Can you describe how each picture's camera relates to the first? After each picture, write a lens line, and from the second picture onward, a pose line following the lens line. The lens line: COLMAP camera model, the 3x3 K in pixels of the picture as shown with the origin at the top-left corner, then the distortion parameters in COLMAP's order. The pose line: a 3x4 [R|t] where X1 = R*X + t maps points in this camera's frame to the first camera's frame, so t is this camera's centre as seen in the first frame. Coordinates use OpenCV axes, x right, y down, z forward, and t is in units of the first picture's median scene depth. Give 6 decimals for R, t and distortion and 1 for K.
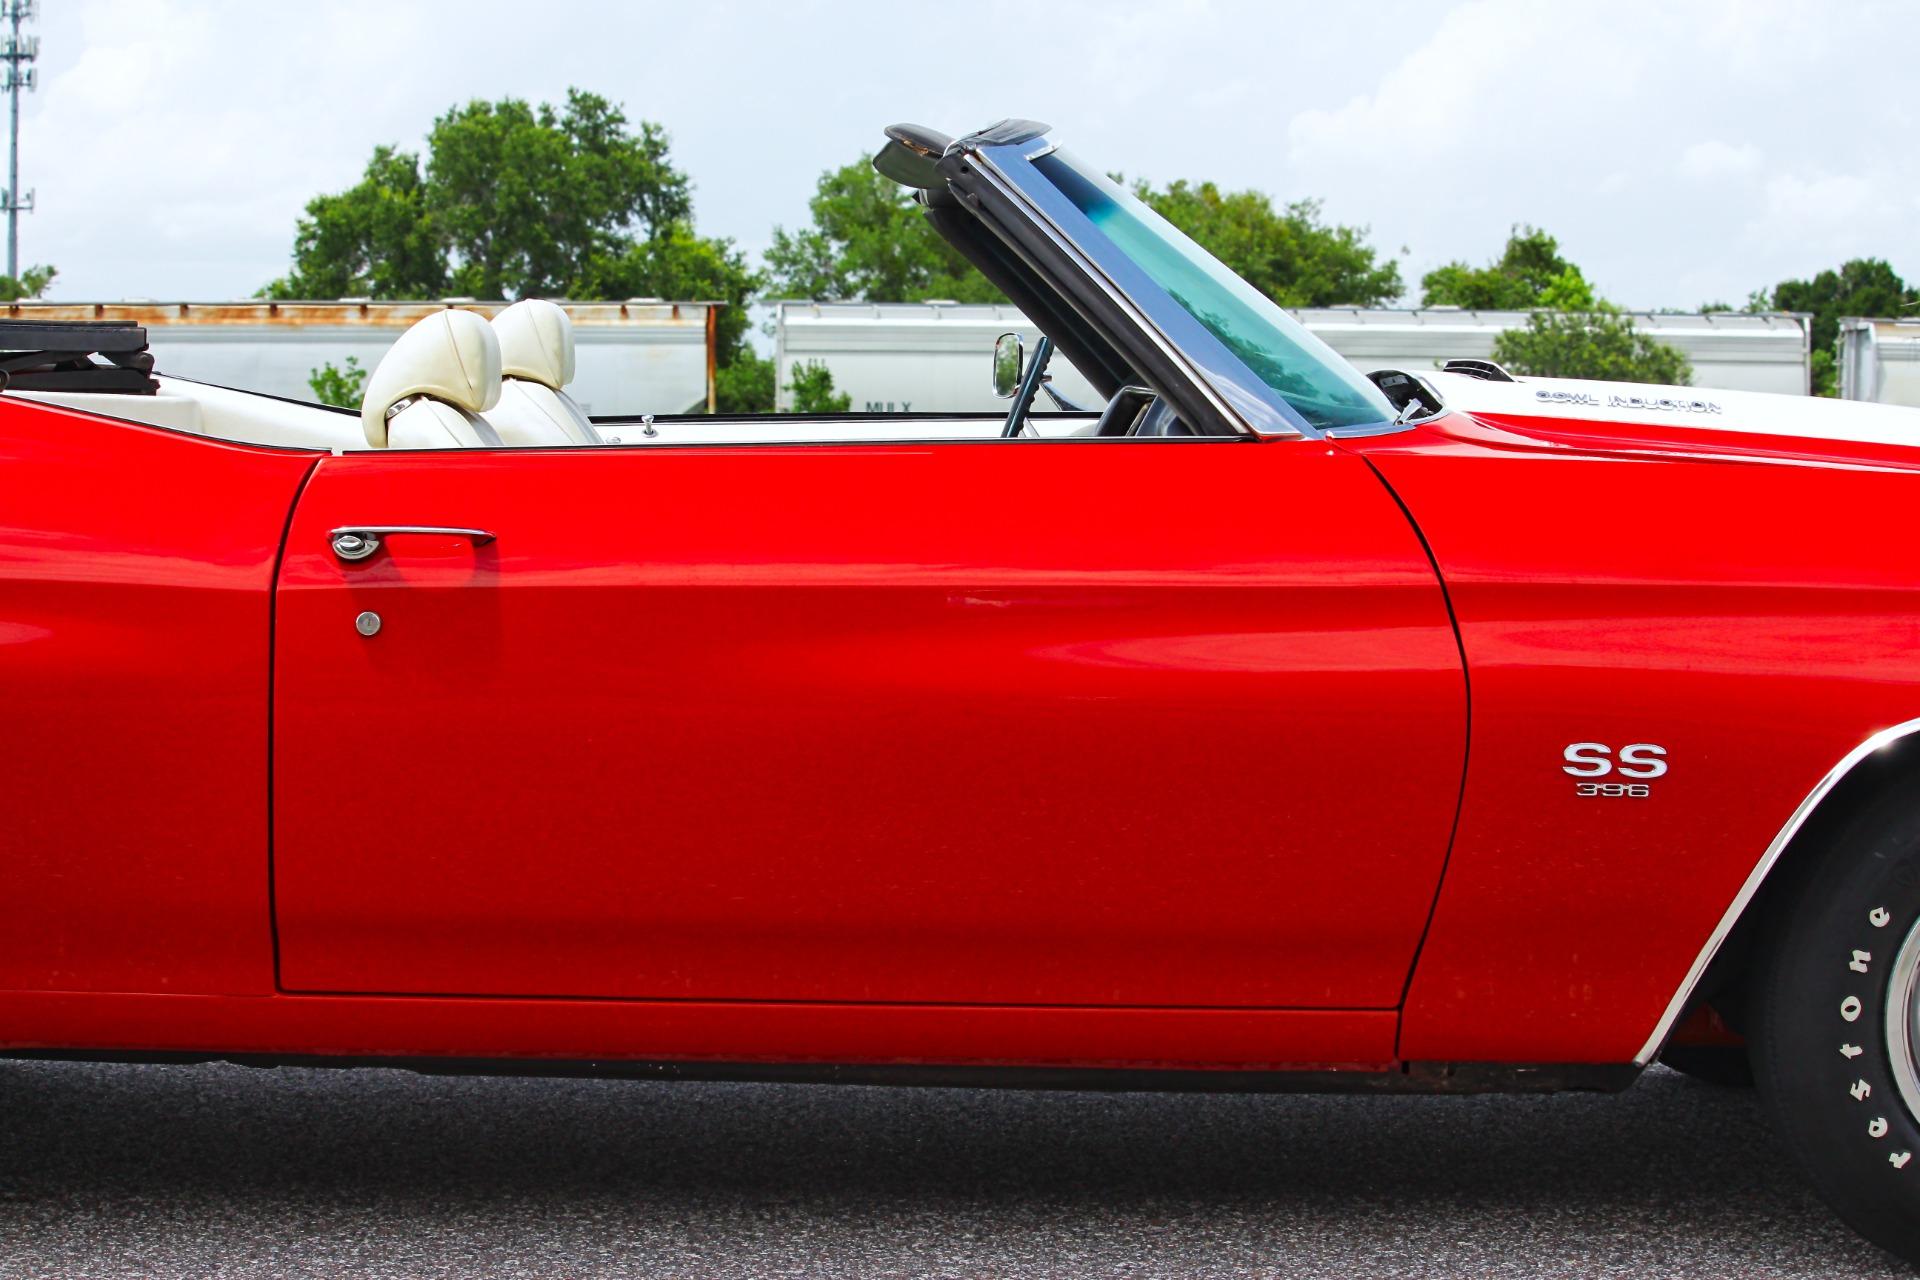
lens RADIAL K [[5309.8, 0, 1049.0], [0, 5309.8, 640.0], [0, 0, 1]] dist [-0.453362, 0.939296]
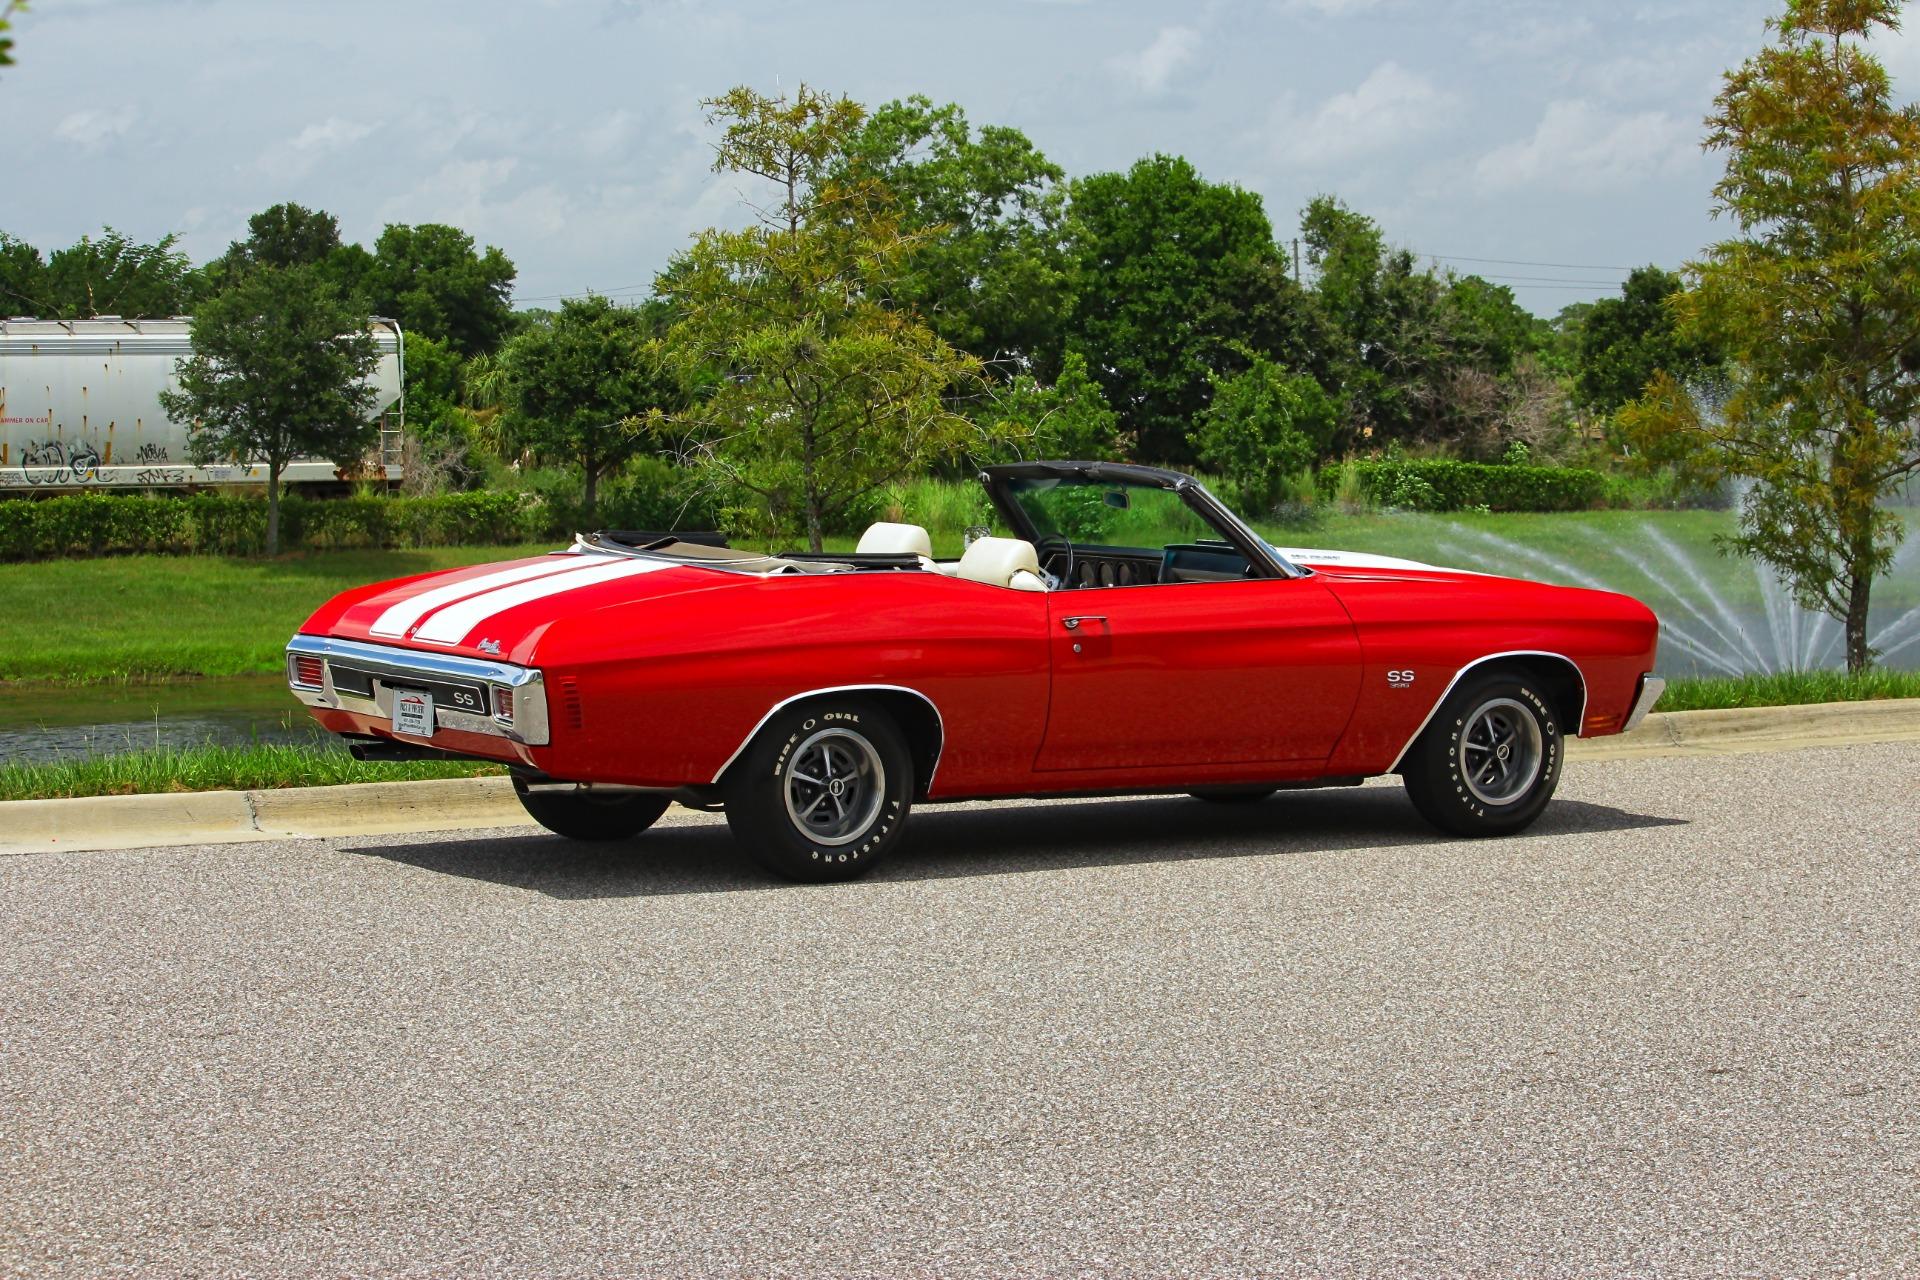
lens RADIAL K [[5309.8, 0, 1049.0], [0, 5309.8, 640.0], [0, 0, 1]] dist [-0.453362, 0.939296]
pose [[0.840825, -0.038681, 0.539924, -0.079672], [0.037035, 0.999217, 0.013910, -0.002249], [-0.540039, 0.008300, 0.841599, -0.070074]]
